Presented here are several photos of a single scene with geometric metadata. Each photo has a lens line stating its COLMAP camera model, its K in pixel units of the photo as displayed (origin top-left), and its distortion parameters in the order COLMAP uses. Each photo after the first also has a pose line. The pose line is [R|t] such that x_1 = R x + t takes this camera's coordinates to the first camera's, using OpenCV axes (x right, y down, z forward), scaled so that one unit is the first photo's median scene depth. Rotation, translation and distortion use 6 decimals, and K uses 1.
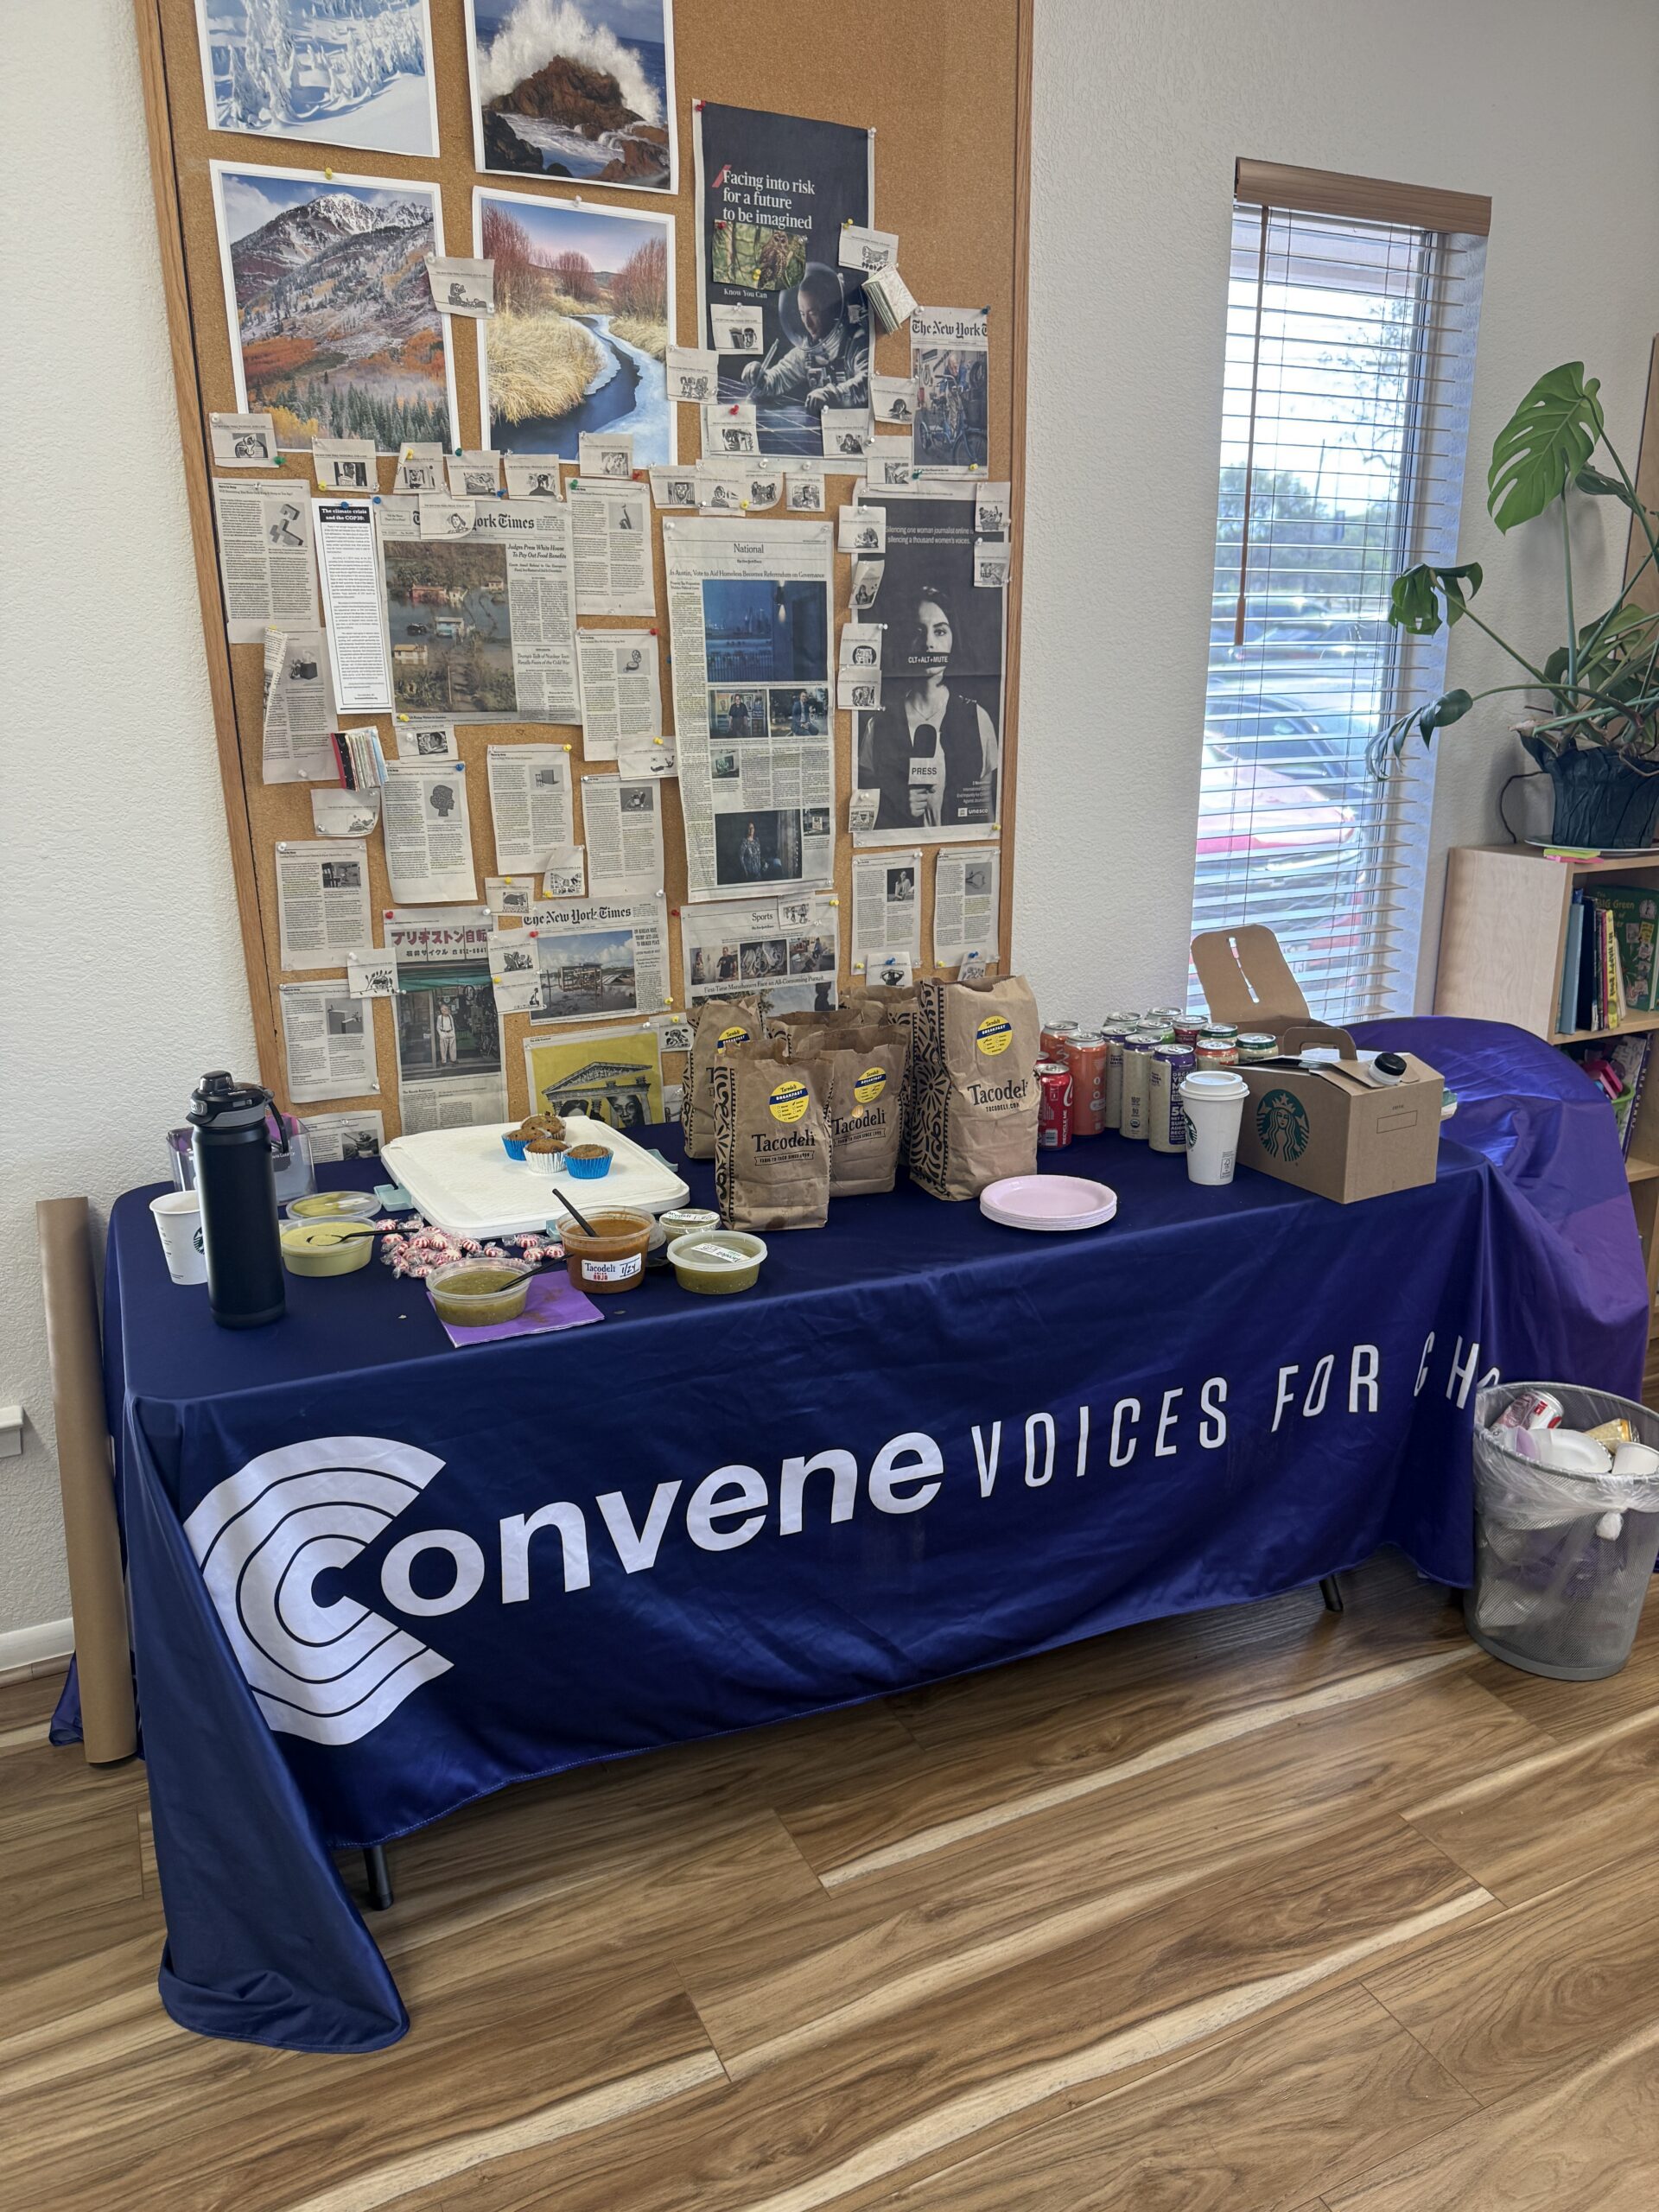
lens RADIAL K [[1646.9, 0, 824.6], [0, 1646.9, 1109.8], [0, 0, 1]] dist [-0.004816, -0.034448]
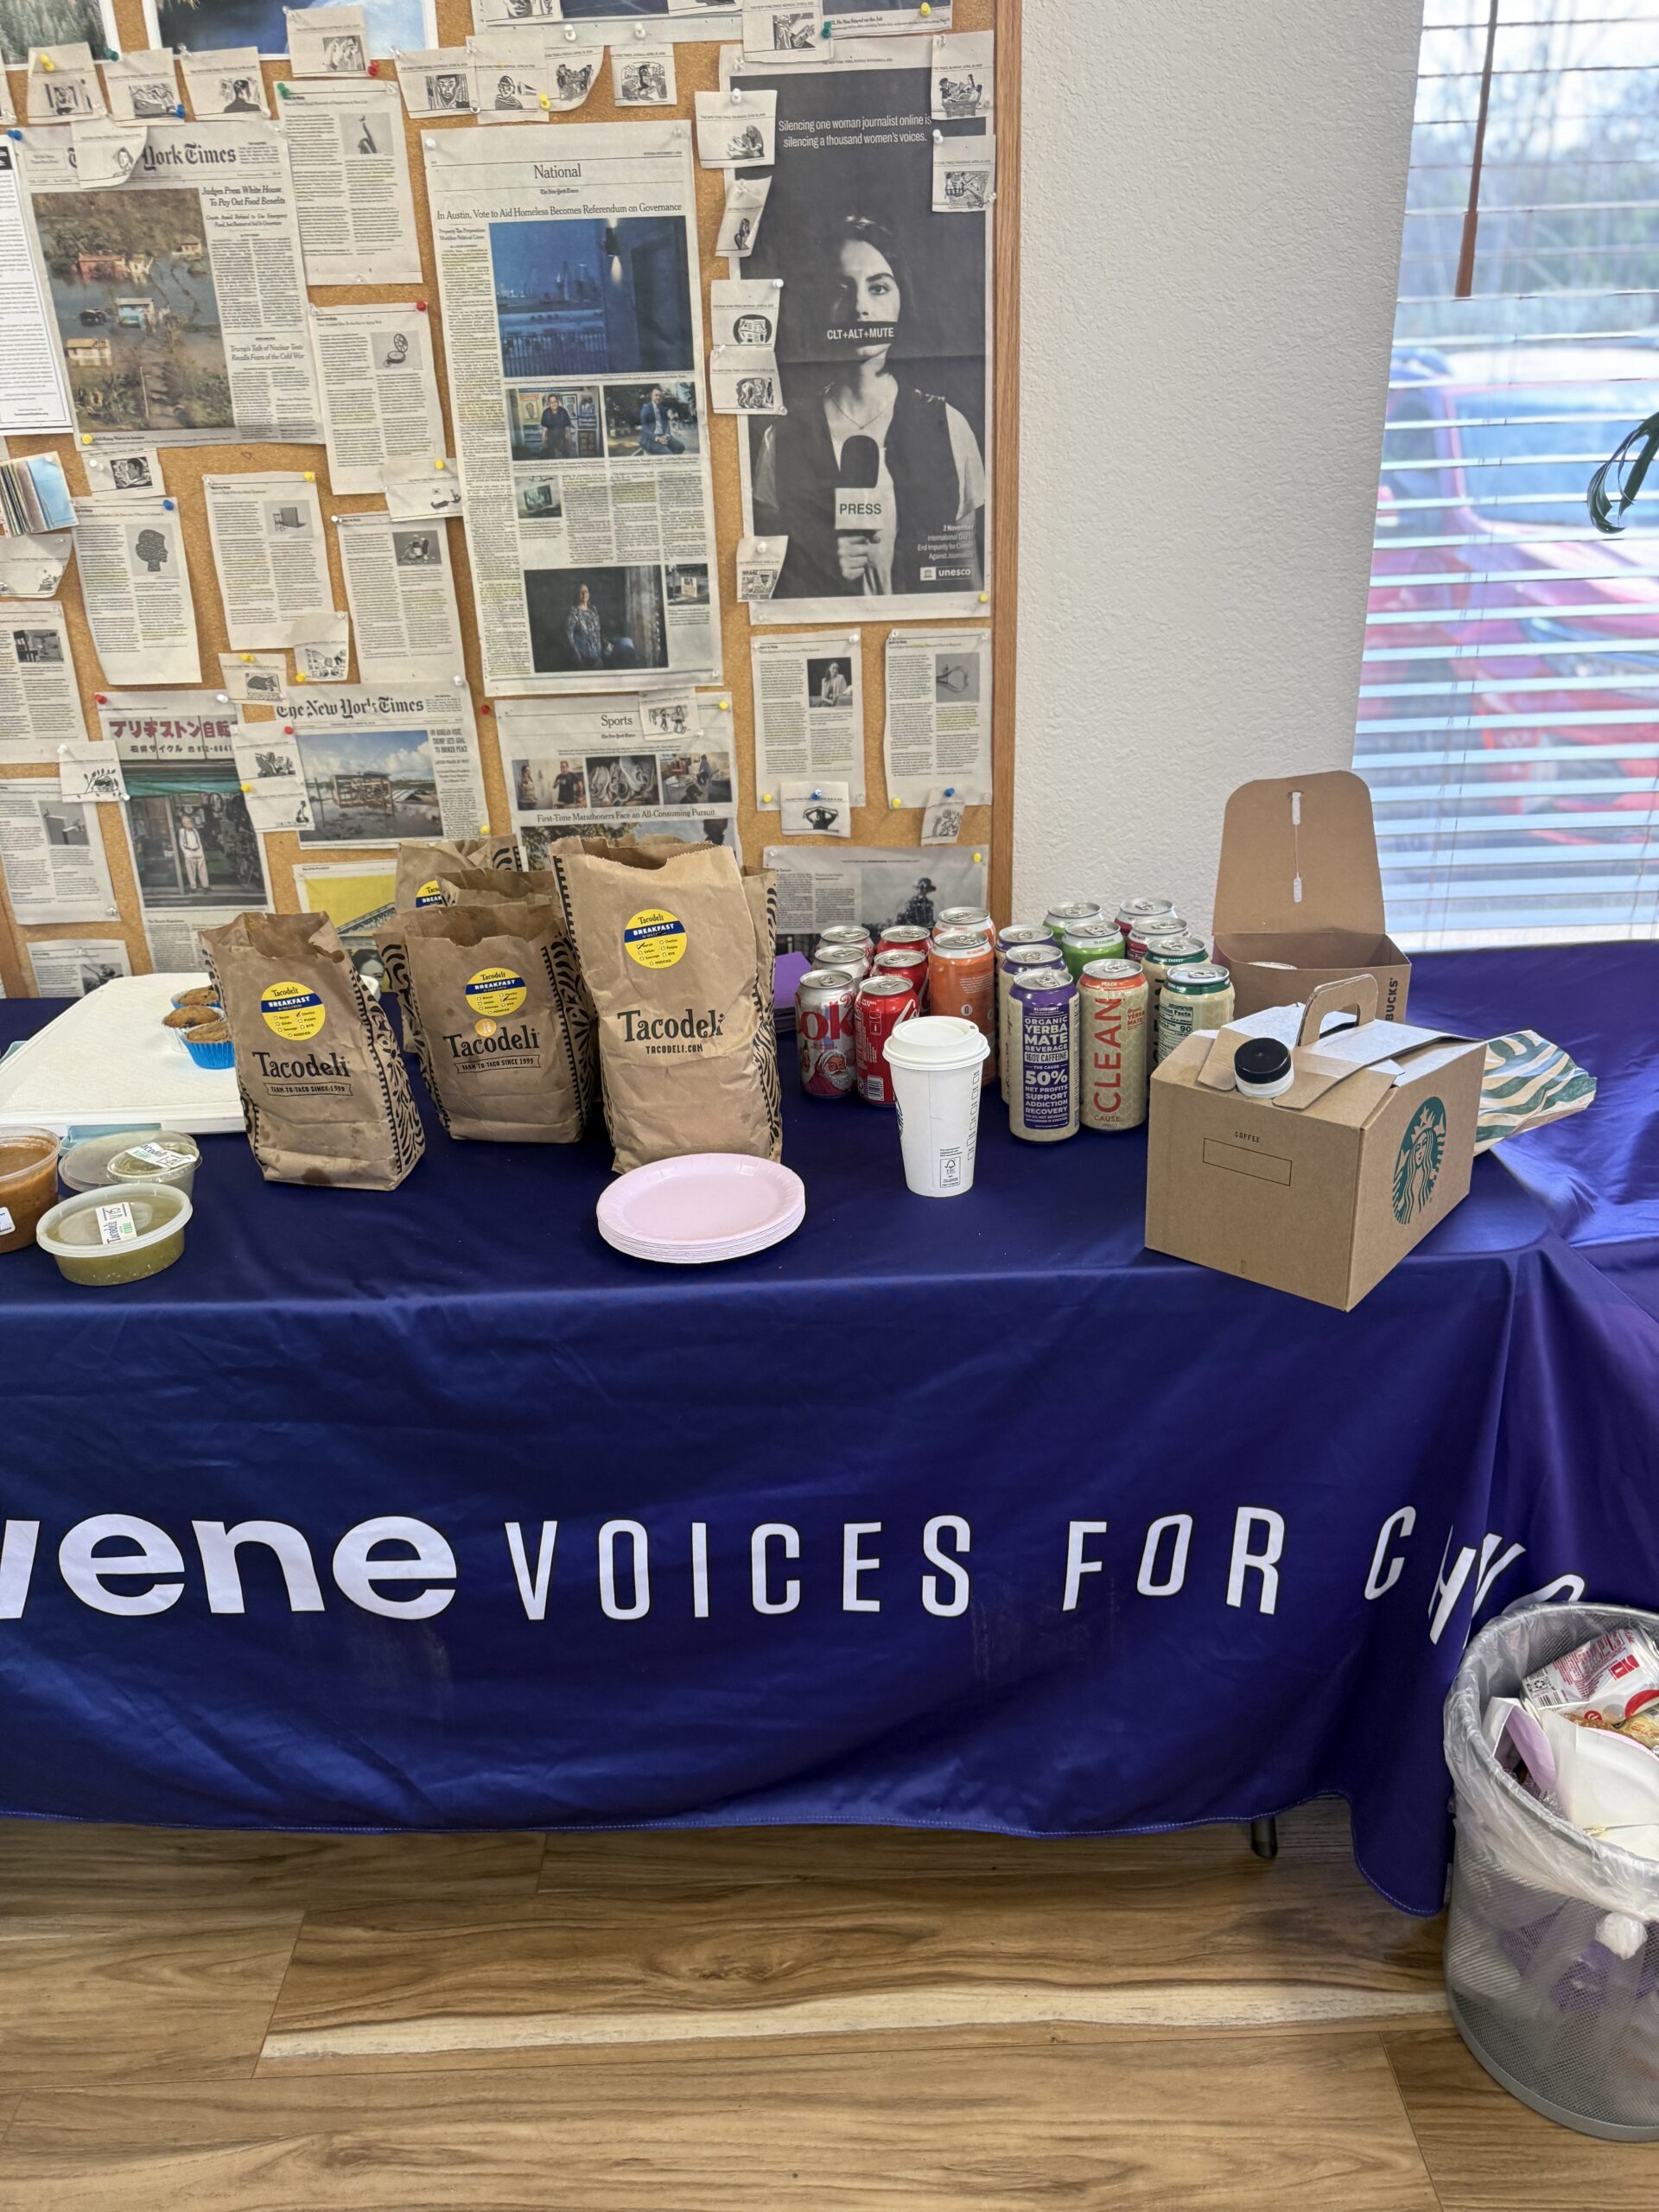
lens RADIAL K [[1646.9, 0, 840.7], [0, 1646.9, 1115.0], [0, 0, 1]] dist [-0.004816, -0.034448]
pose [[0.909865, 0.145460, -0.388571, 0.400954], [-0.086060, 0.982327, 0.166214, -0.084528], [0.405882, -0.117792, 0.906303, 0.409838]]
